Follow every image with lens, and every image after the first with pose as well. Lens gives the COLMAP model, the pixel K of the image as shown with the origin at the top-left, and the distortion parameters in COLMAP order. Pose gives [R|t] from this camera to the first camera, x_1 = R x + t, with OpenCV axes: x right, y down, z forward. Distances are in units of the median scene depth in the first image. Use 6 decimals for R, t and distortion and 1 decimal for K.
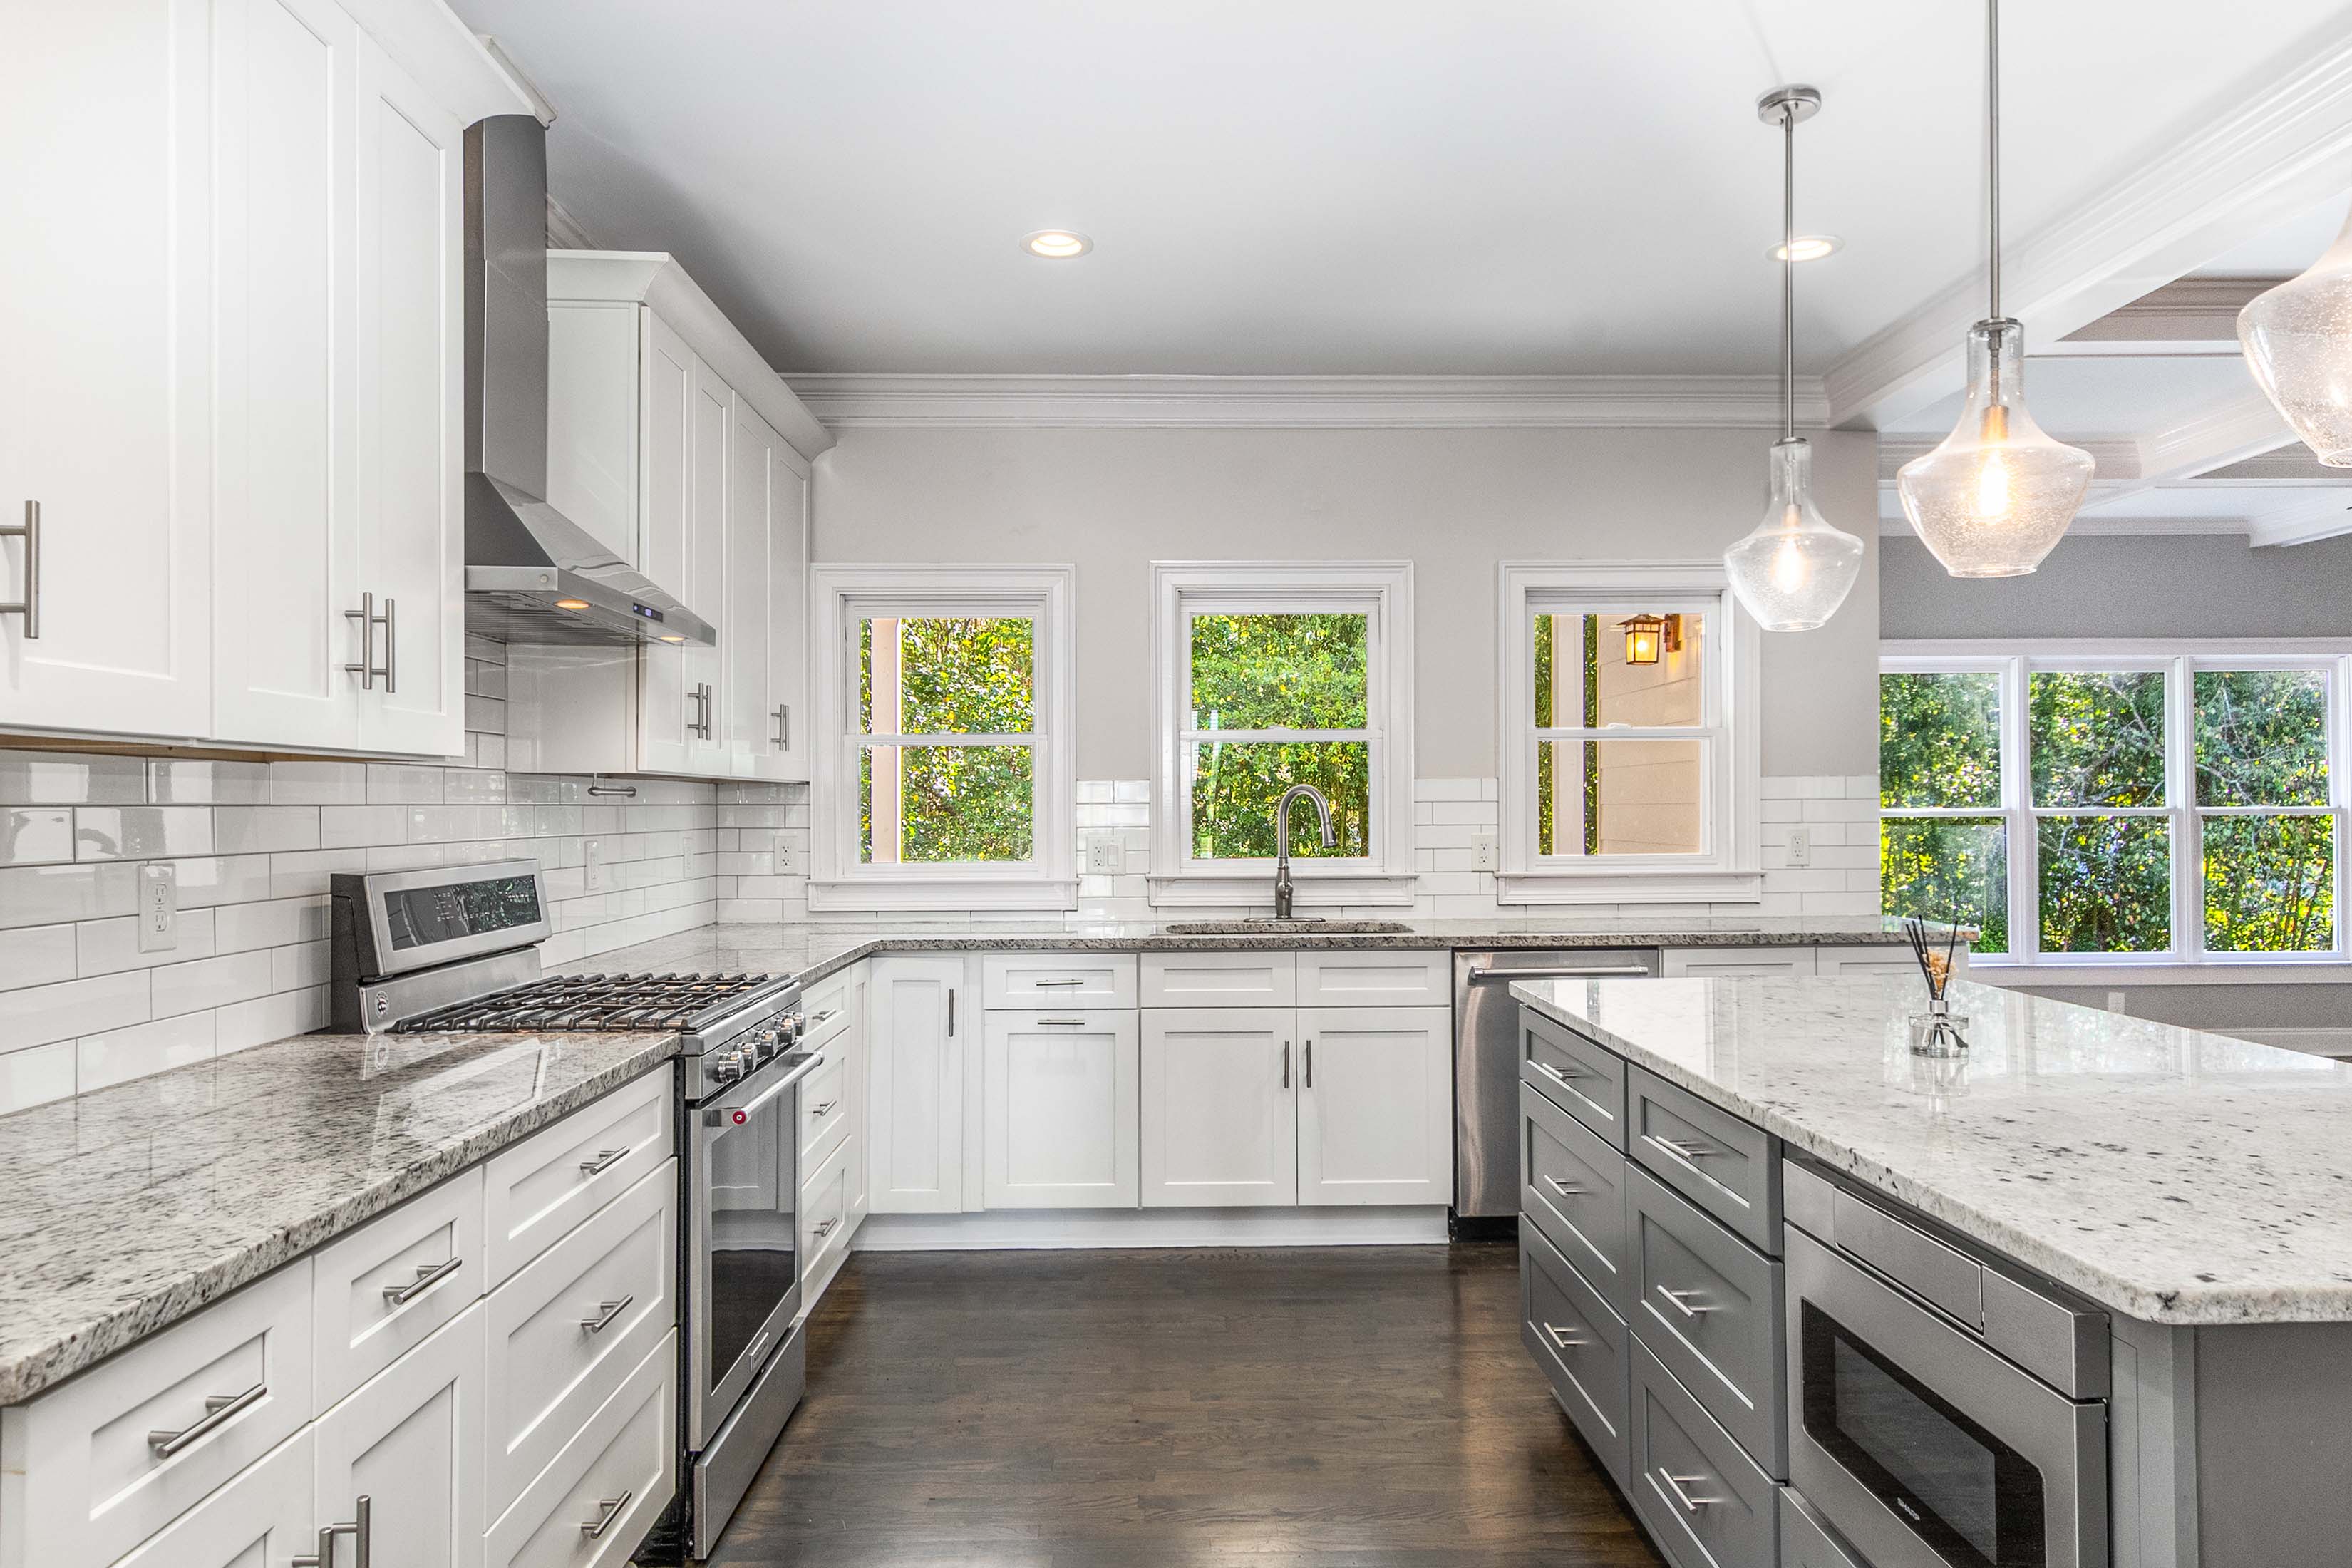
lens RADIAL K [[1532.5, 0, 1171.2], [0, 1532.5, 795.0], [0, 0, 1]] dist [-0.001430, -0.002774]
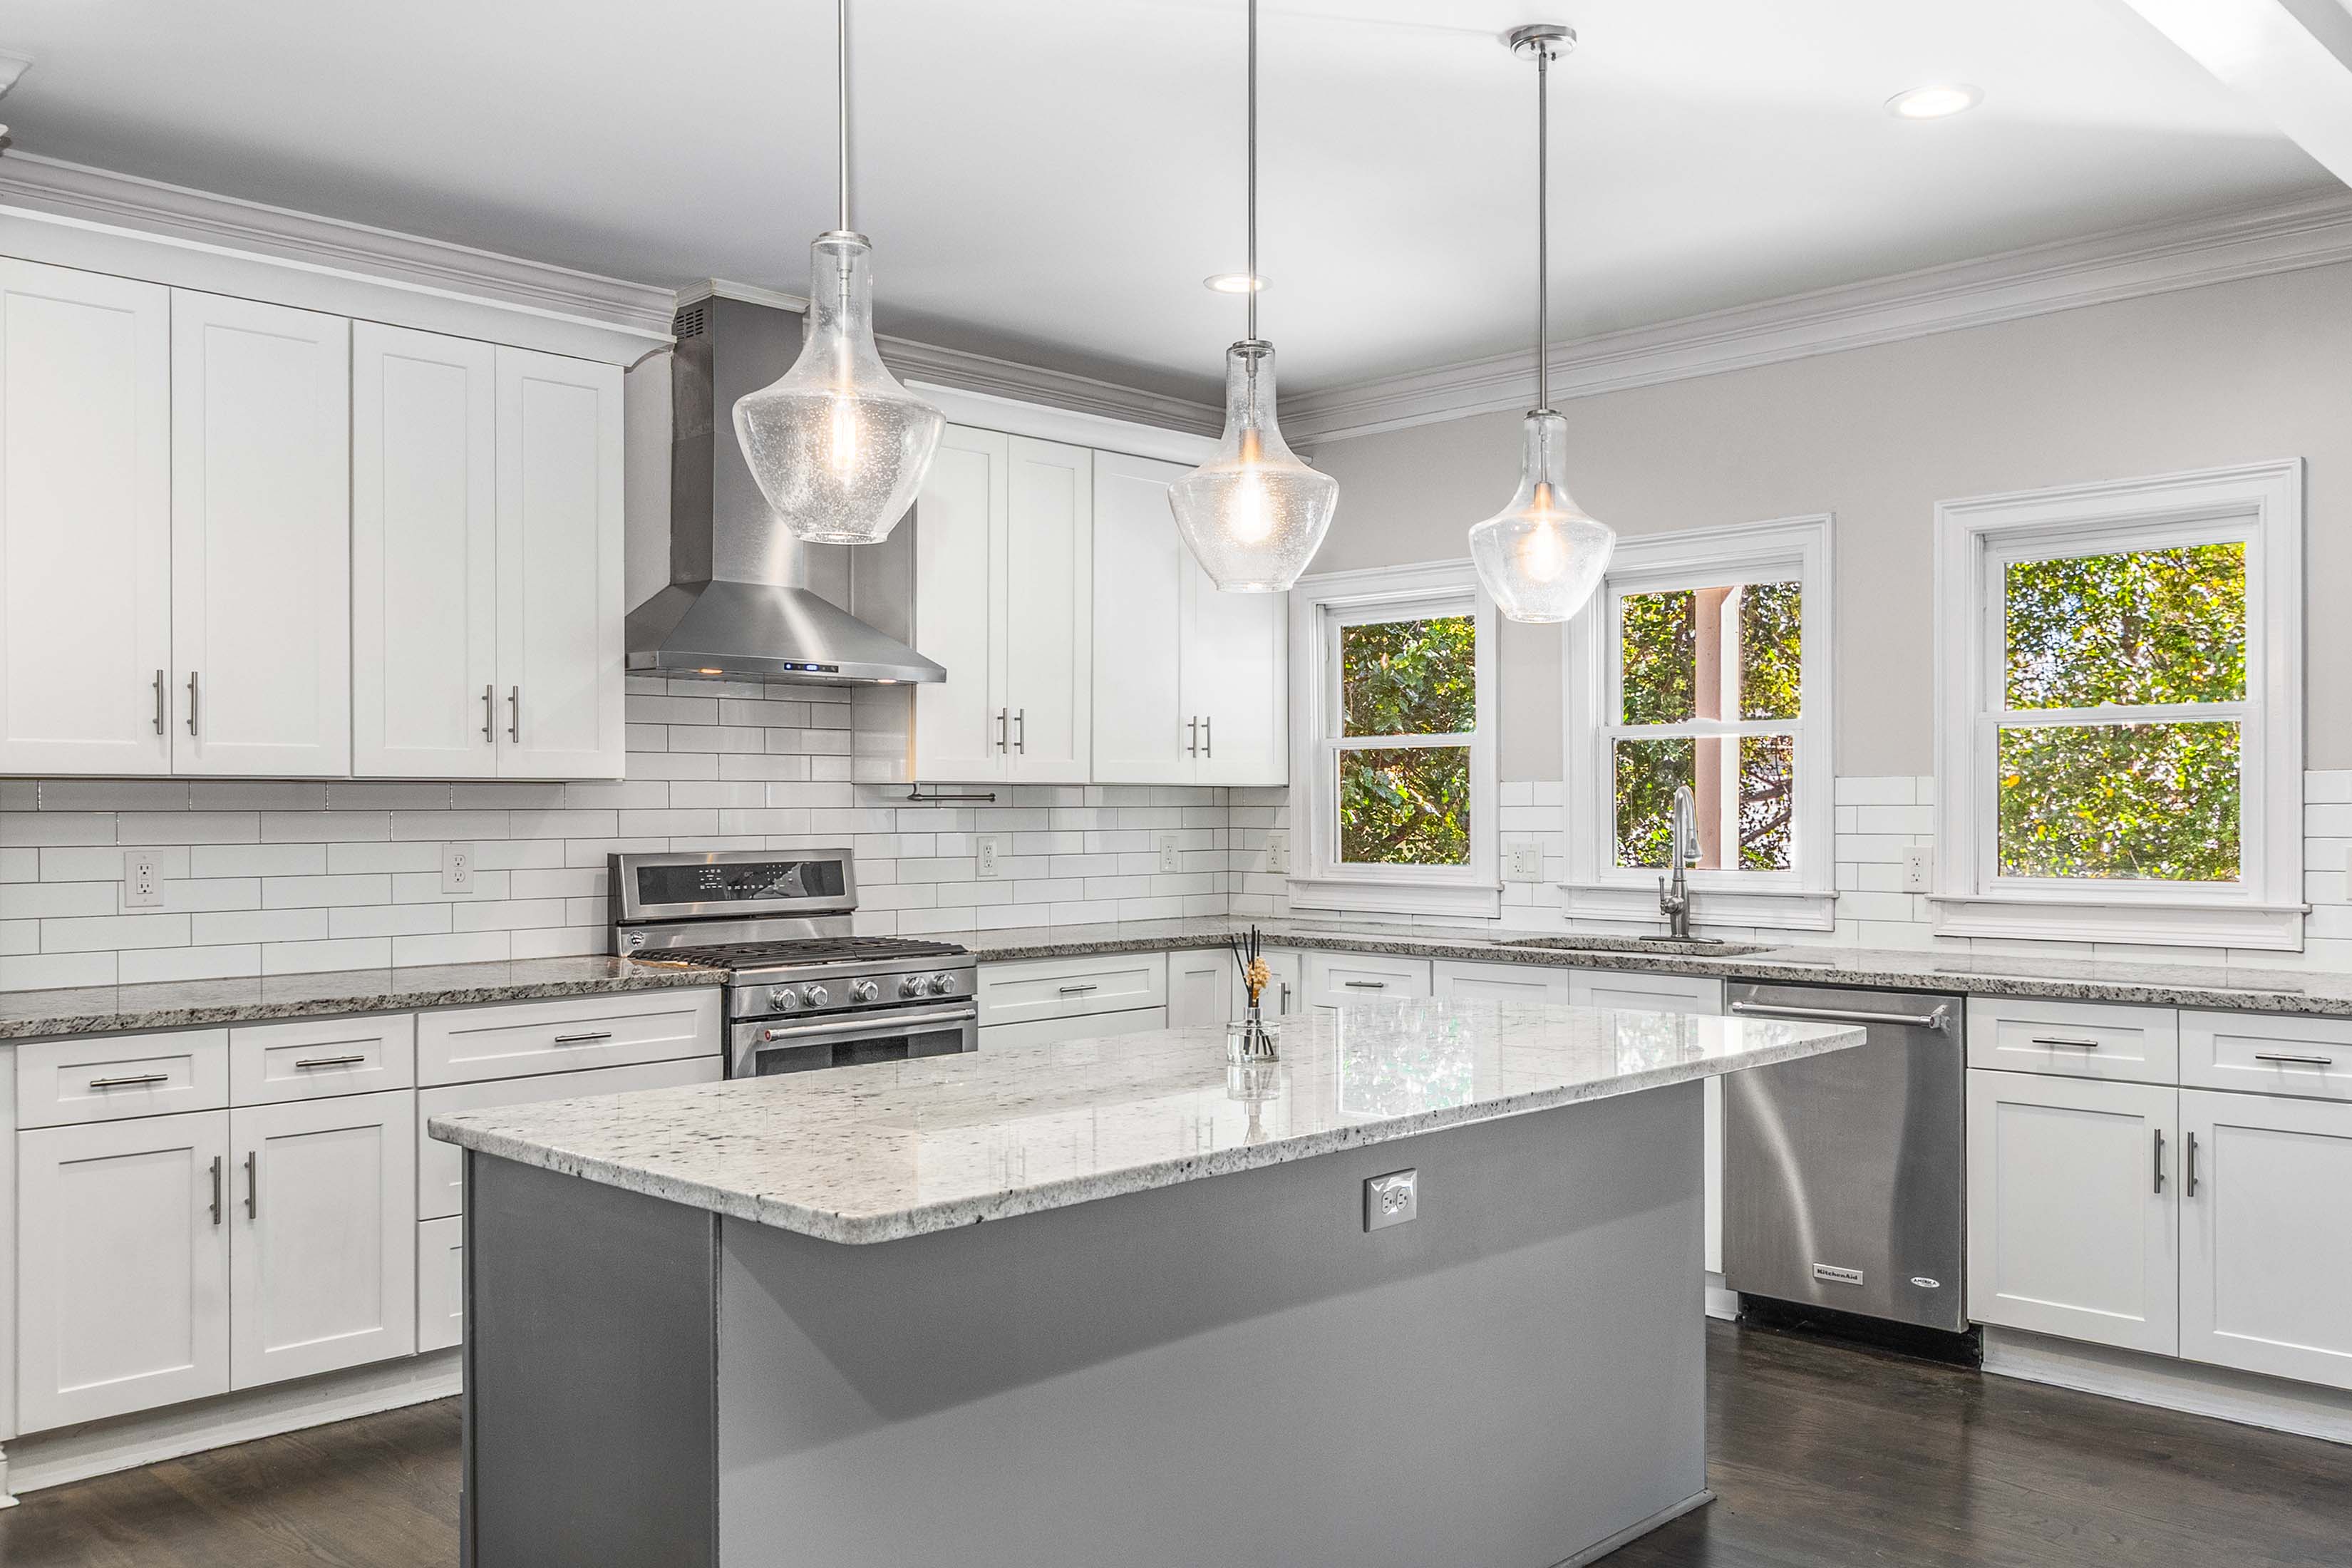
lens RADIAL K [[1891.9, 0, 1178.1], [0, 1891.9, 808.0], [0, 0, 1]] dist [0.003775, 0.000966]
pose [[0.695886, 0.003762, -0.718142, 0.728783], [0.005170, 0.999934, 0.010249, -0.007159], [0.718134, -0.010845, 0.695821, 0.042154]]
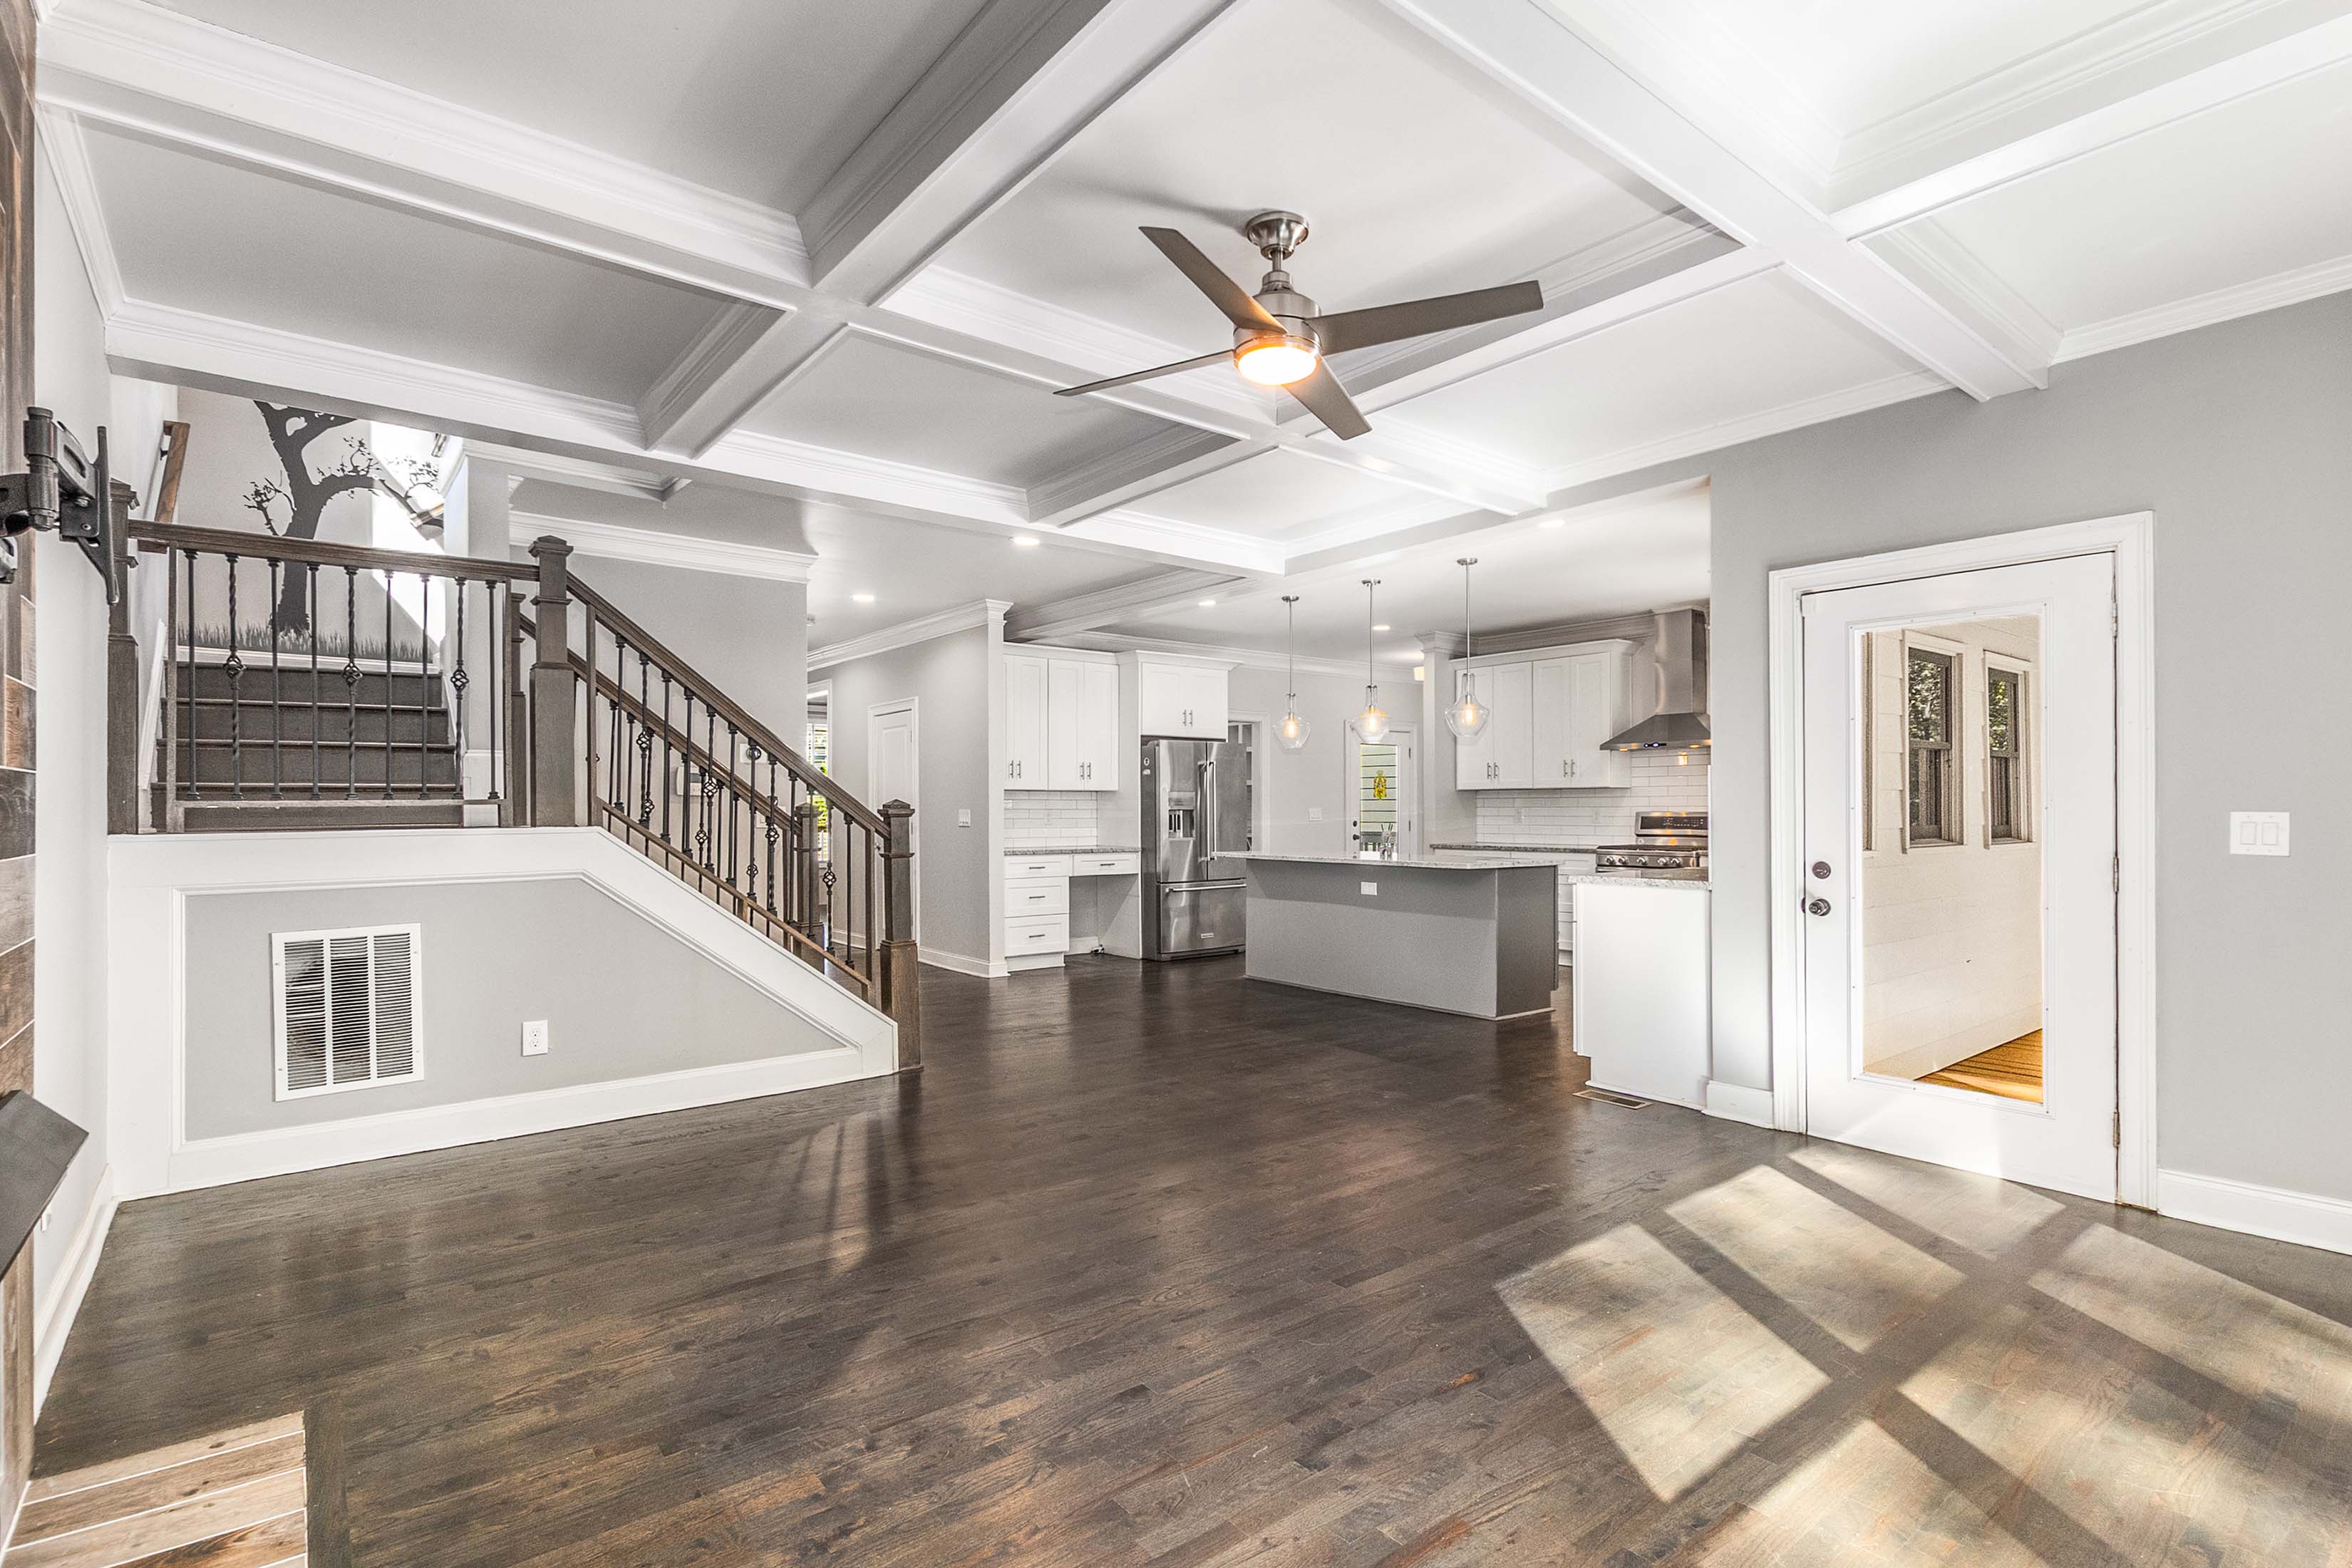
lens RADIAL K [[1113.5, 0, 1190.6], [0, 1113.5, 800.0], [0, 0, 1]] dist [0.003254, -0.000540]
pose [[-0.784910, 0.008124, -0.619557, 1.502646], [0.016842, 0.999824, -0.008227, 0.012263], [0.619381, -0.016892, -0.784909, 1.622267]]
